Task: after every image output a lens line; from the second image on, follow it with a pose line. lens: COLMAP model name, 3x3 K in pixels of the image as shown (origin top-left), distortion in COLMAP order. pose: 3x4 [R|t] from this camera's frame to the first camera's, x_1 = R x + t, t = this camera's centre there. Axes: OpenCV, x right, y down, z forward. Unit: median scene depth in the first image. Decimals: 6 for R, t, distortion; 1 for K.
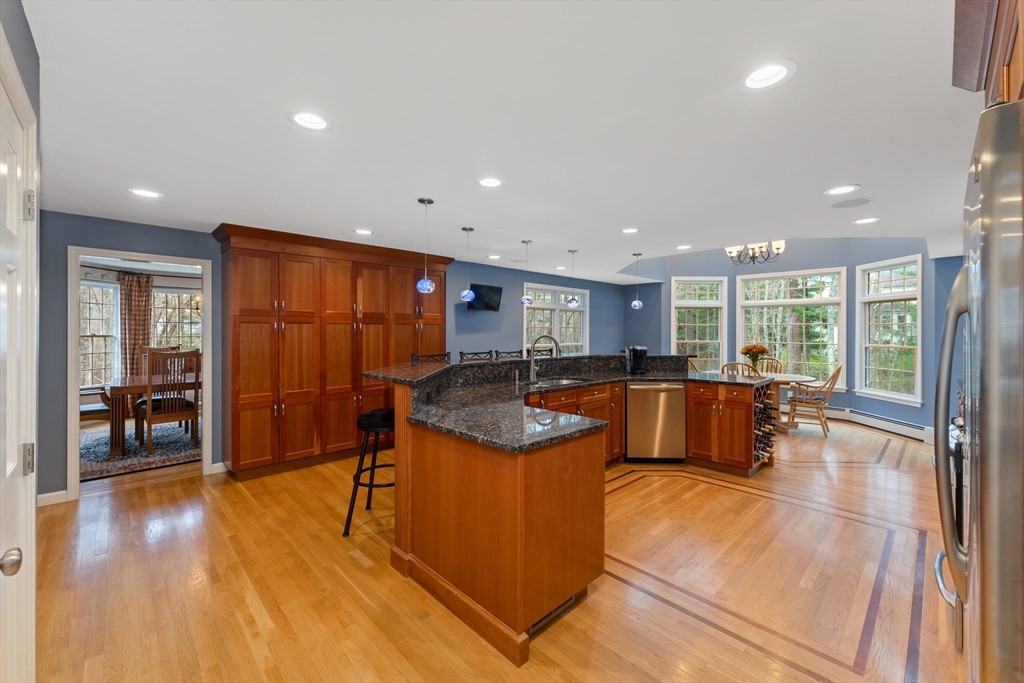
lens RADIAL K [[414.8, 0, 505.6], [0, 414.8, 333.0], [0, 0, 1]] dist [0.000091, -0.001448]
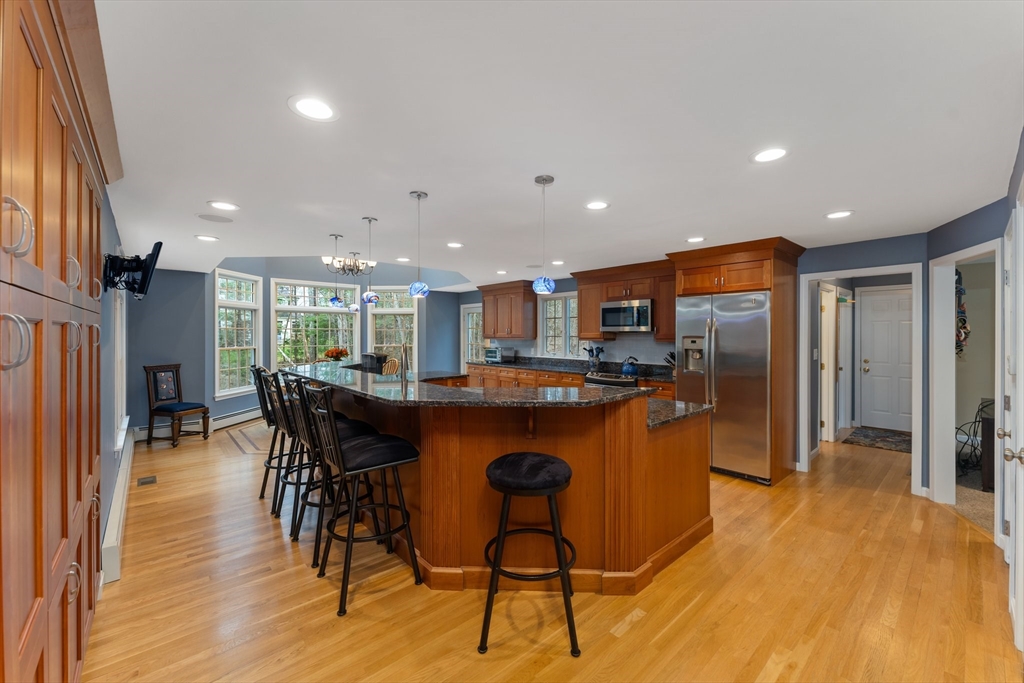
lens RADIAL K [[414.8, 0, 519.1], [0, 414.8, 341.1], [0, 0, 1]] dist [0.000091, -0.001448]
pose [[0.016521, -0.020396, 0.999655, -0.628697], [0.005695, 0.999778, 0.020305, -0.013215], [-0.999847, 0.005358, 0.016634, 0.653515]]
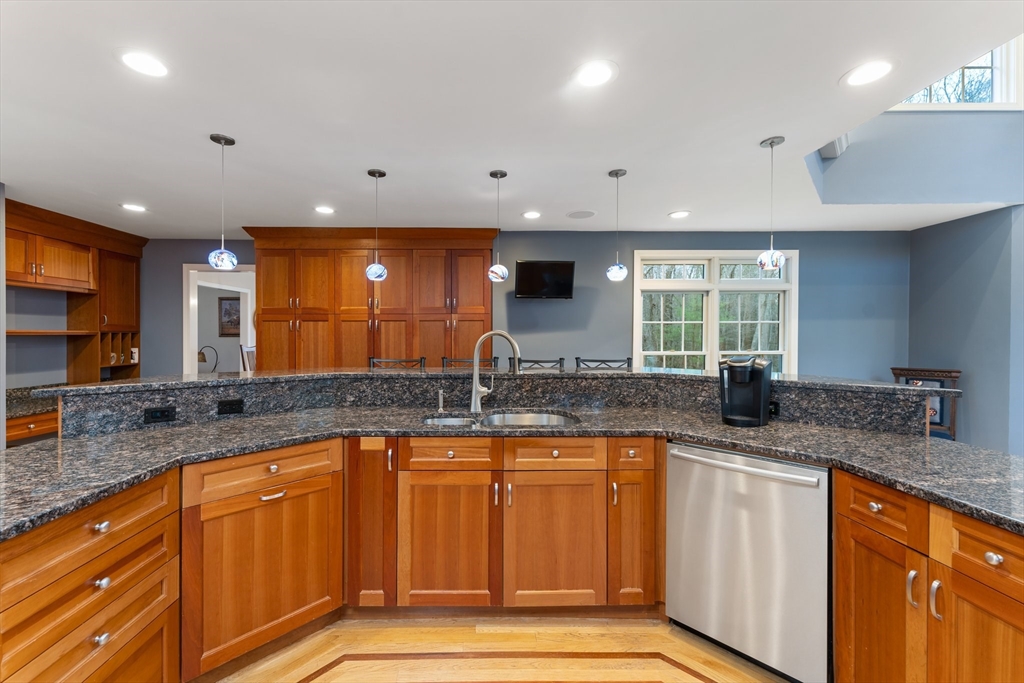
lens RADIAL K [[414.8, 0, 510.7], [0, 414.8, 334.2], [0, 0, 1]] dist [0.000091, -0.001448]
pose [[0.746564, -0.000722, -0.665313, 0.422977], [-0.001069, 0.999997, -0.002284, 0.007768], [0.665312, 0.002416, 0.746561, 0.519845]]
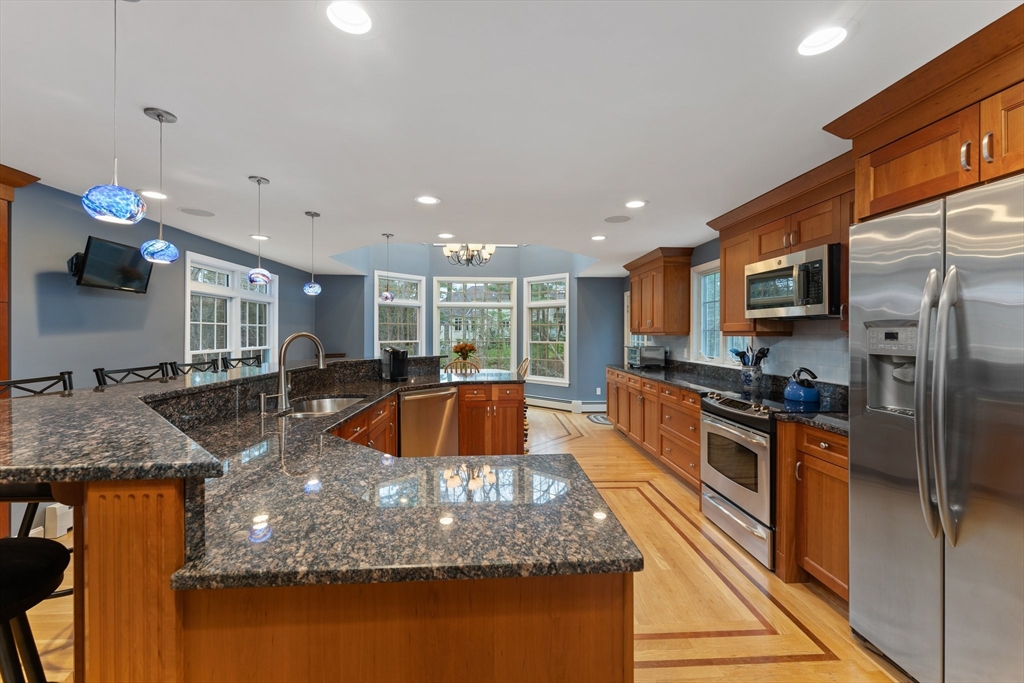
lens RADIAL K [[414.8, 0, 515.0], [0, 414.8, 337.6], [0, 0, 1]] dist [0.000091, -0.001448]
pose [[0.640906, -0.010305, 0.767550, -0.160998], [0.004771, 0.999944, 0.009441, 0.005780], [-0.767604, -0.002389, 0.640919, 0.299872]]
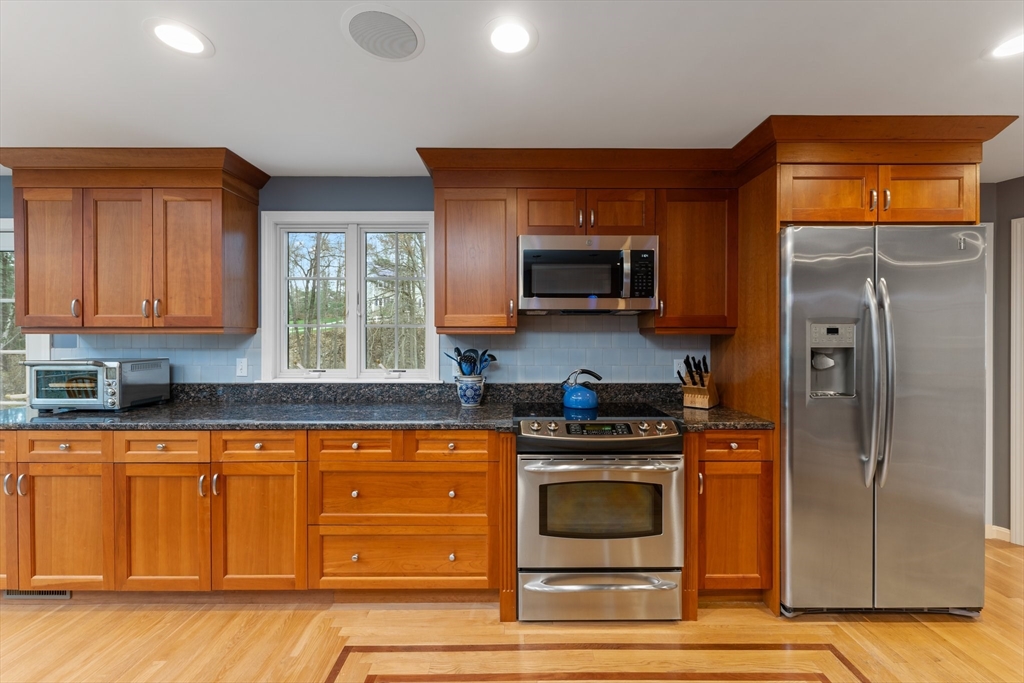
lens RADIAL K [[414.8, 0, 515.1], [0, 414.8, 334.4], [0, 0, 1]] dist [0.000091, -0.001448]
pose [[-0.732654, -0.004044, 0.680589, 0.253301], [0.001542, 0.999970, 0.007603, 0.009029], [-0.680600, 0.006620, -0.732626, 0.782043]]
